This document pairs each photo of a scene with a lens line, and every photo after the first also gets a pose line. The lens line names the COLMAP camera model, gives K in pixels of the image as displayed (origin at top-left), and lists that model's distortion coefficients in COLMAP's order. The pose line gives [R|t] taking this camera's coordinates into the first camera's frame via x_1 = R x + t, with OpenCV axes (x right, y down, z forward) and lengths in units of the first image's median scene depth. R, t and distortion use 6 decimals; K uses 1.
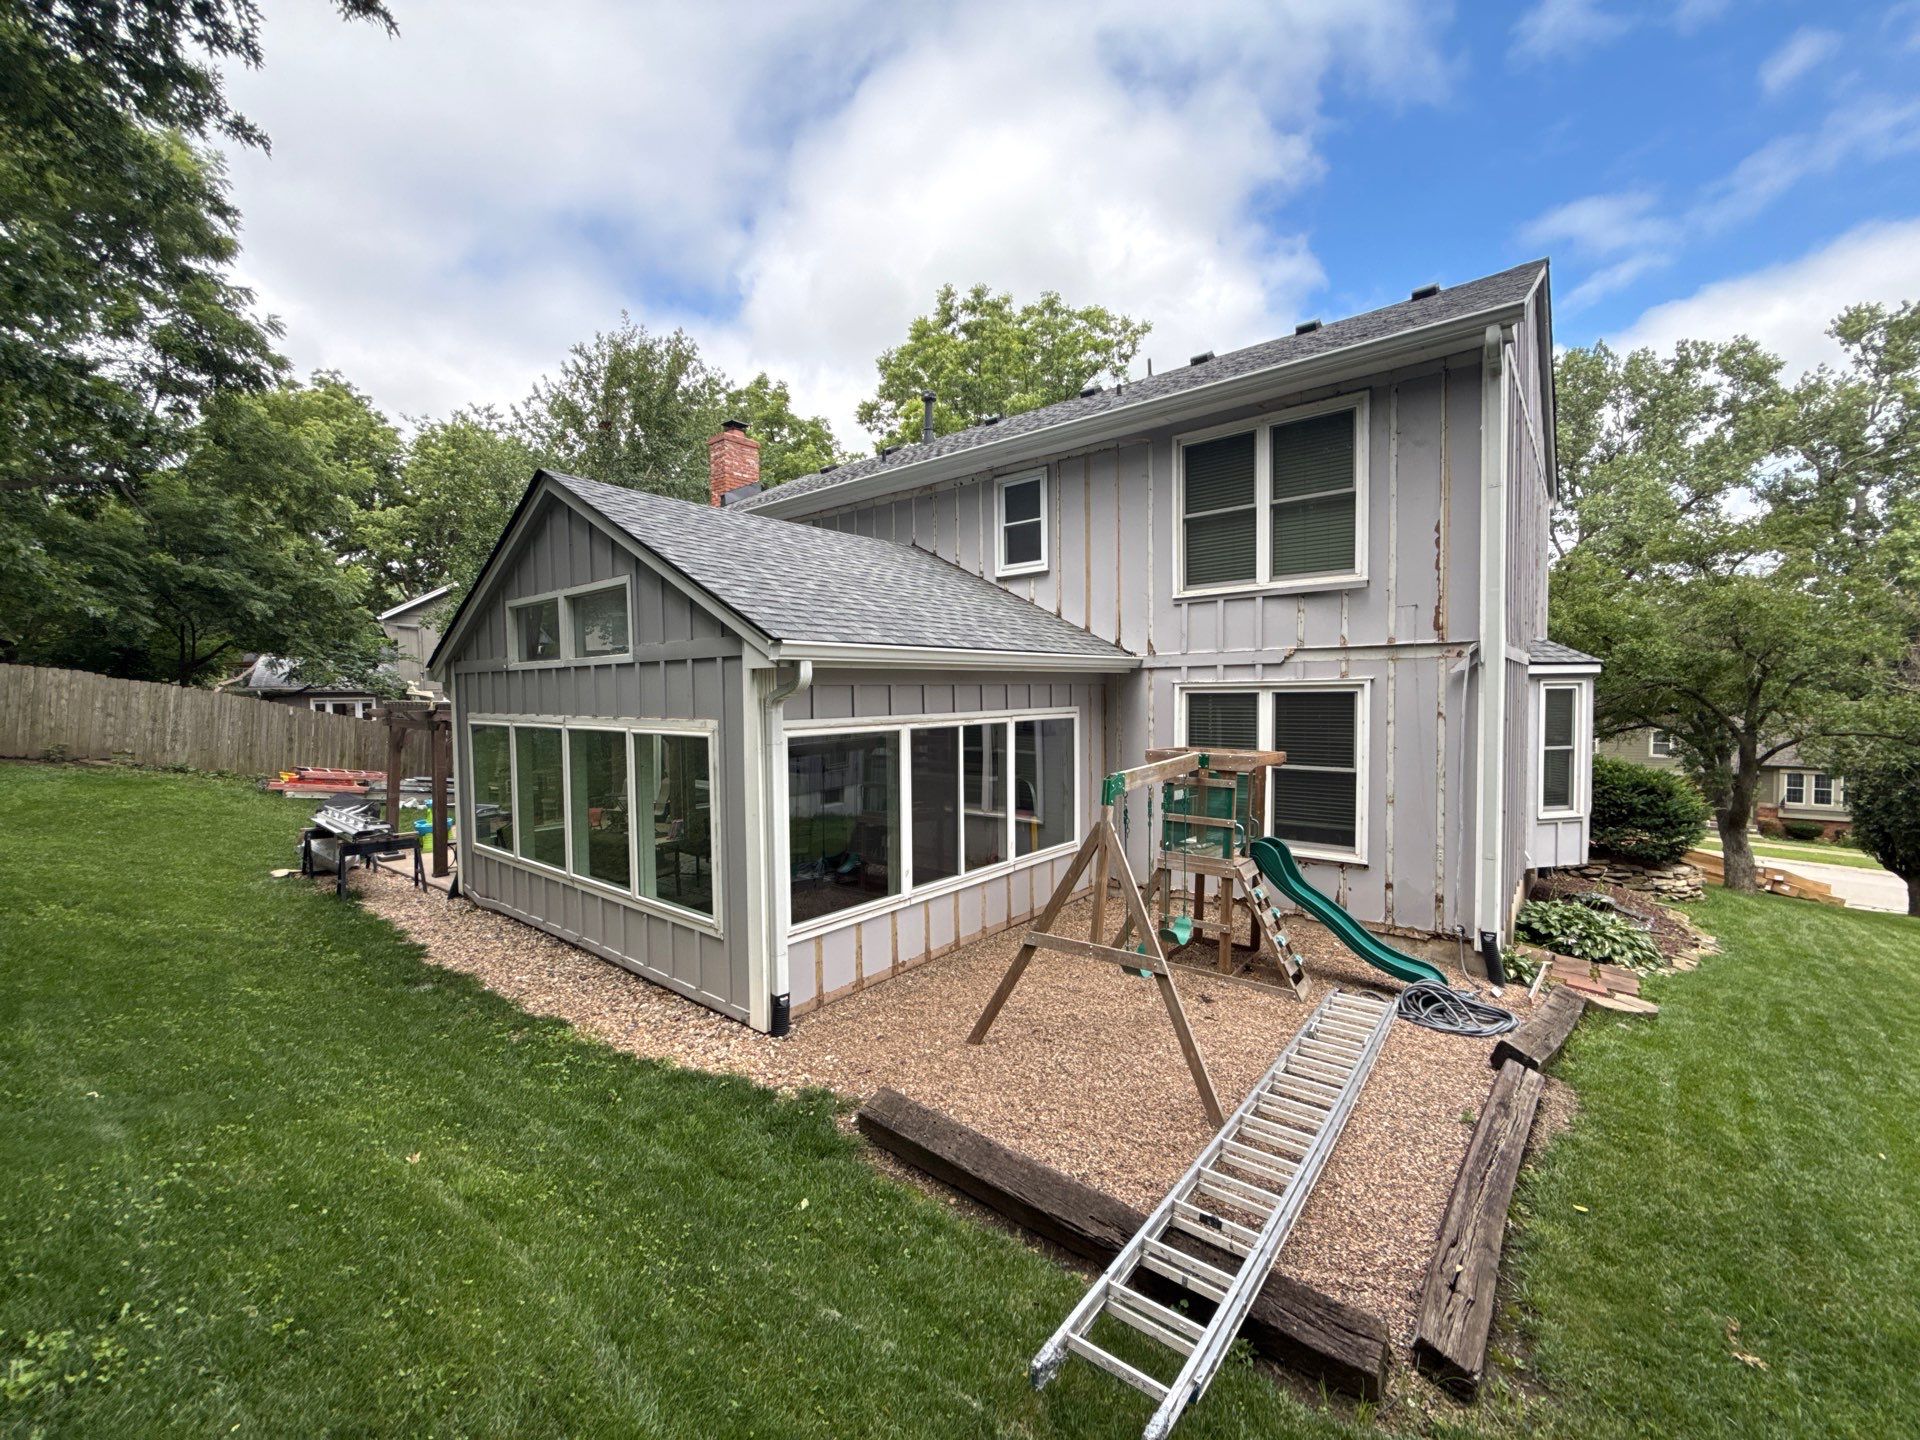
lens RADIAL K [[760.0, 0, 960.0], [0, 760.0, 720.0], [0, 0, 1]] dist [0.002595, 0.000302]
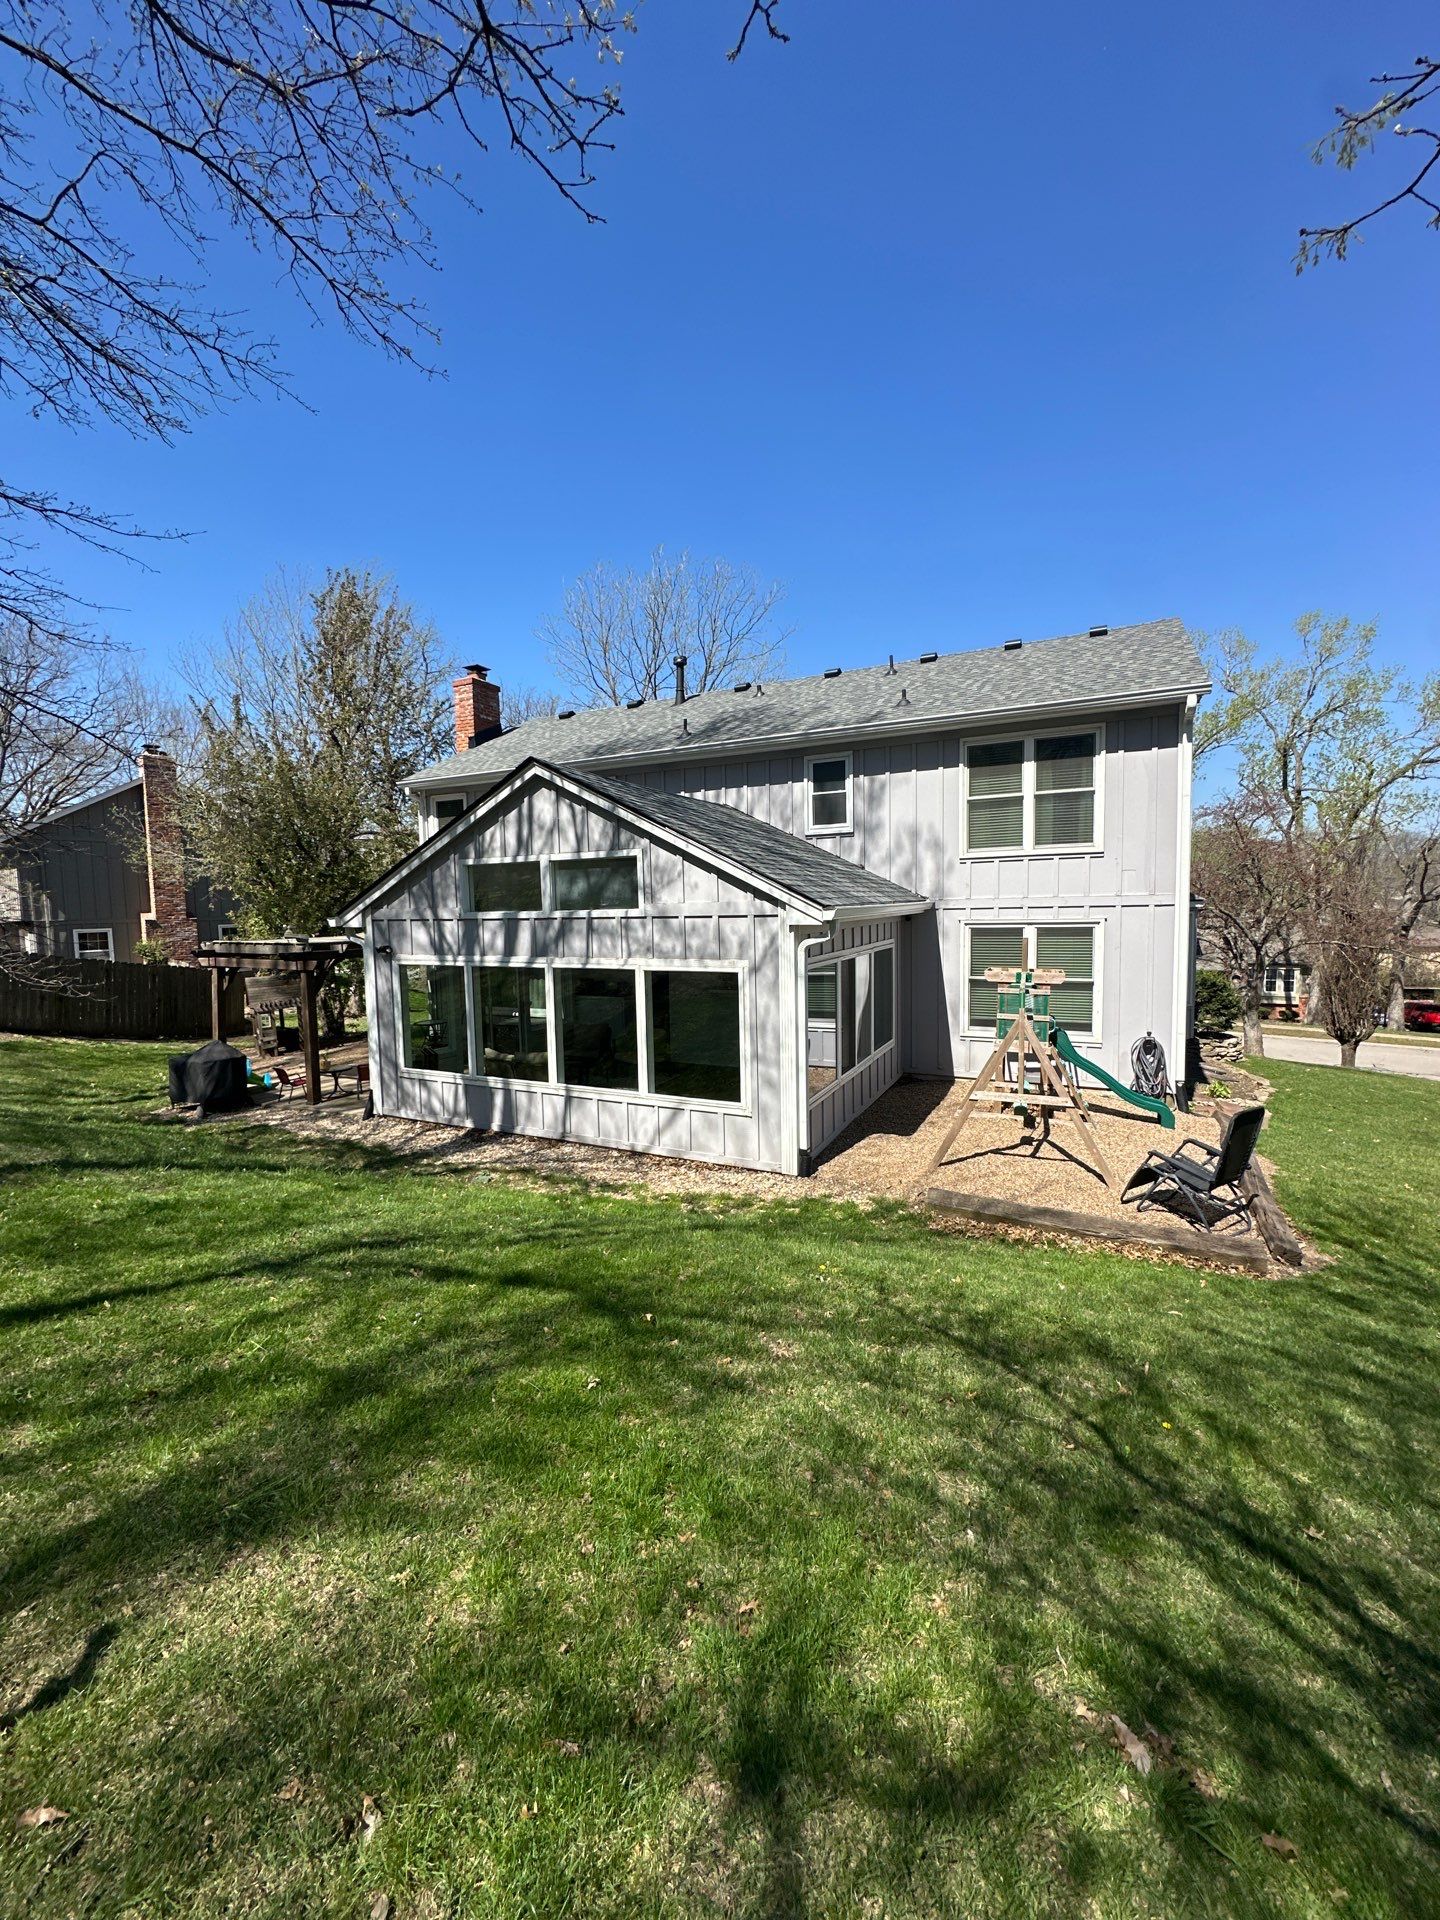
lens RADIAL K [[760.0, 0, 720.0], [0, 760.0, 960.0], [0, 0, 1]] dist [0.002595, 0.000302]
pose [[0.971135, -0.026787, 0.237022, -0.217651], [0.019293, 0.999240, 0.033880, -0.014624], [-0.237749, -0.028330, 0.970913, -0.106809]]
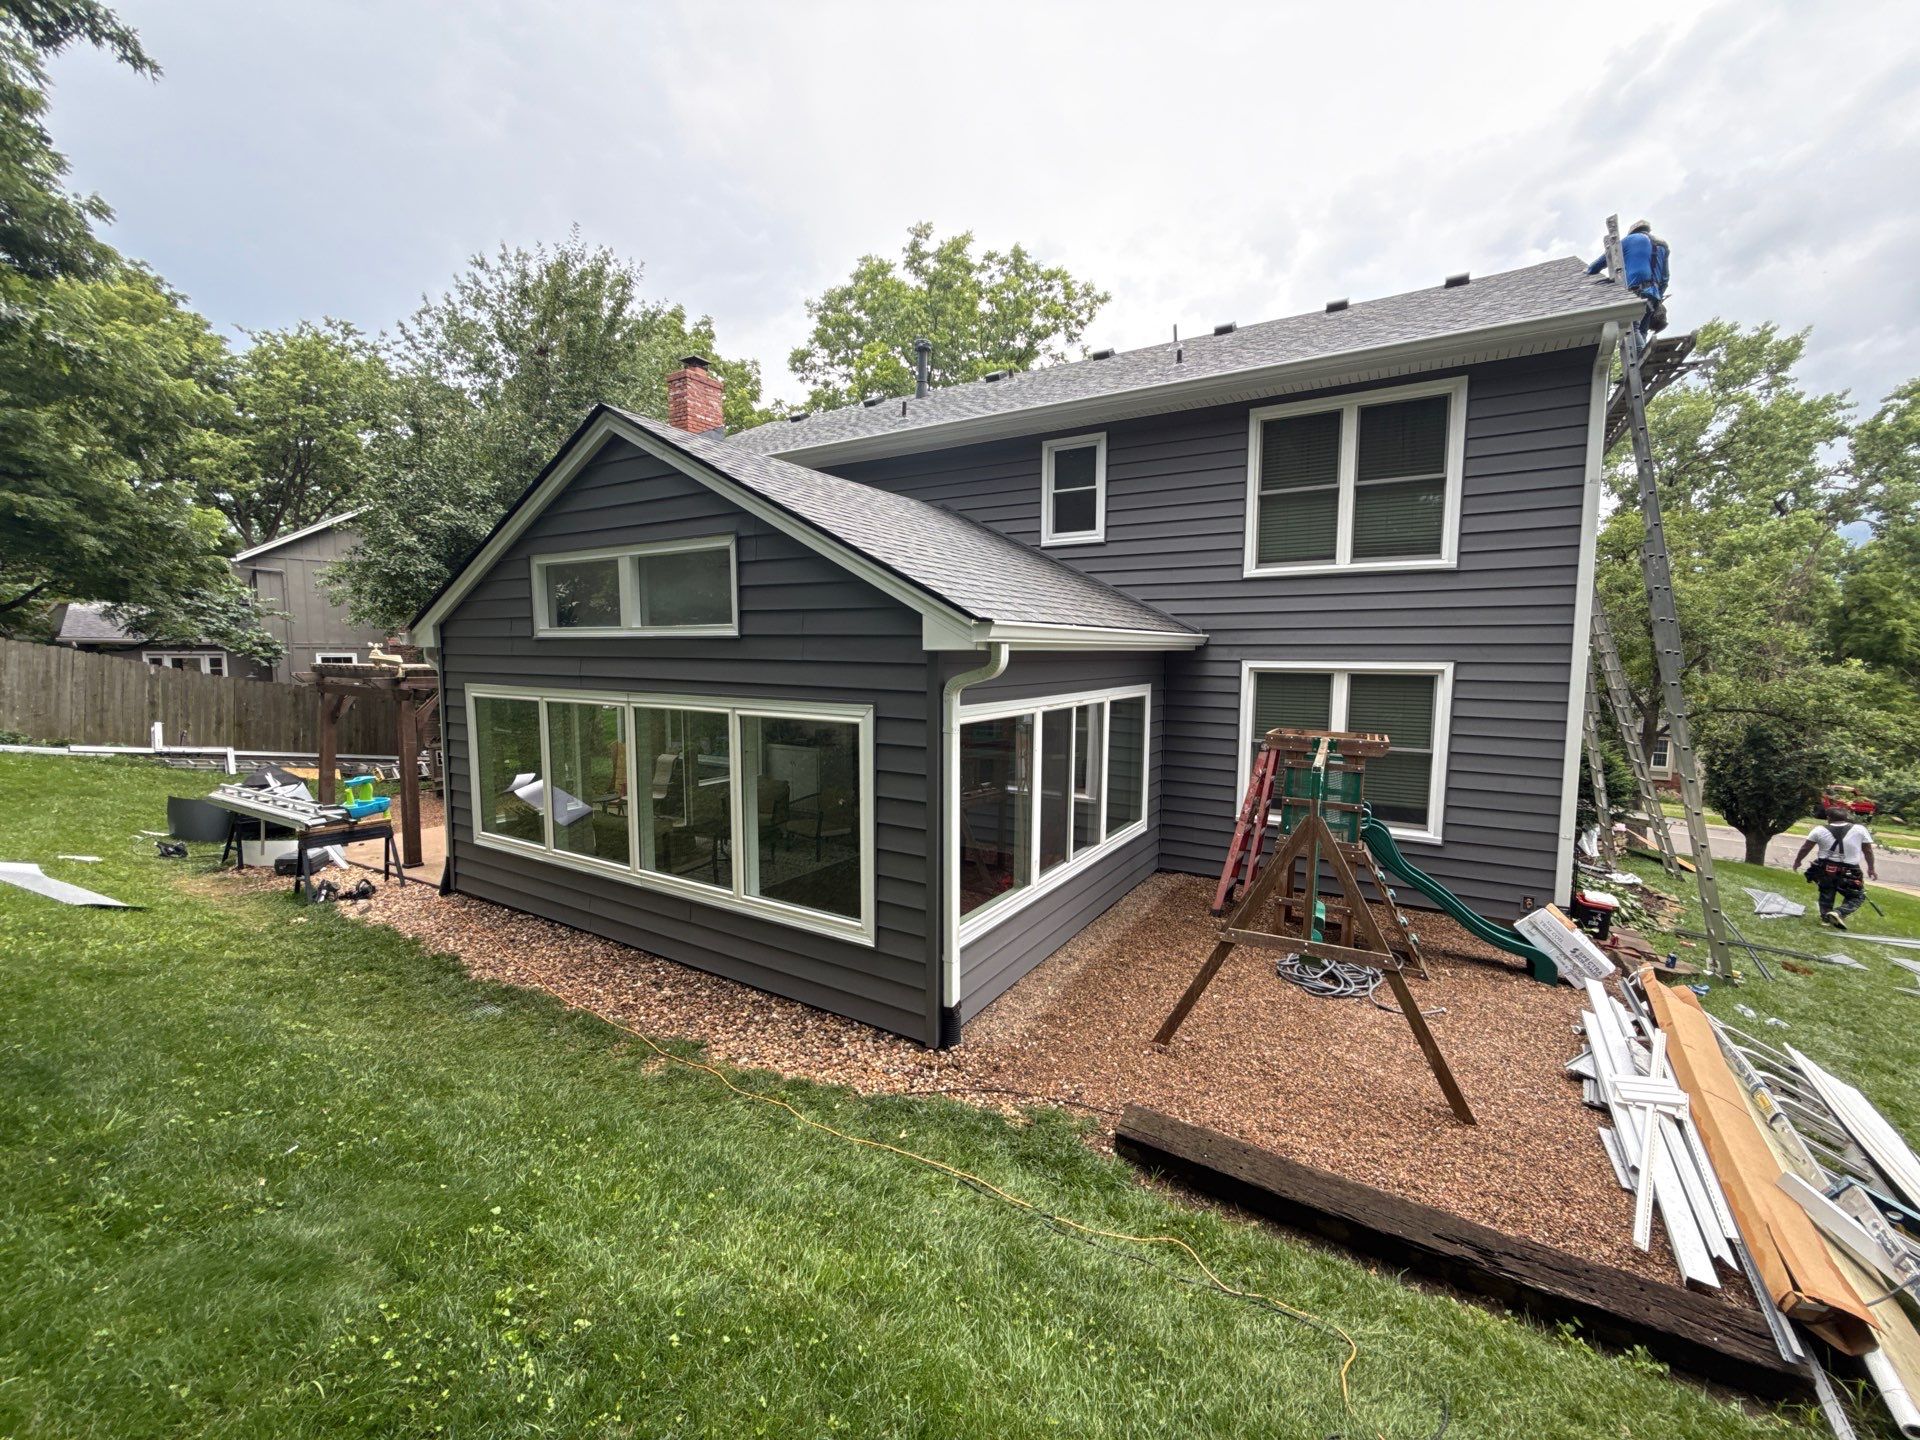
lens RADIAL K [[760.0, 0, 960.0], [0, 760.0, 720.0], [0, 0, 1]] dist [0.002595, 0.000302]
pose [[0.989955, 0.003949, 0.141325, -0.105799], [-0.011018, 0.998725, 0.049271, -0.008026], [-0.140950, -0.050333, 0.988736, 0.029746]]
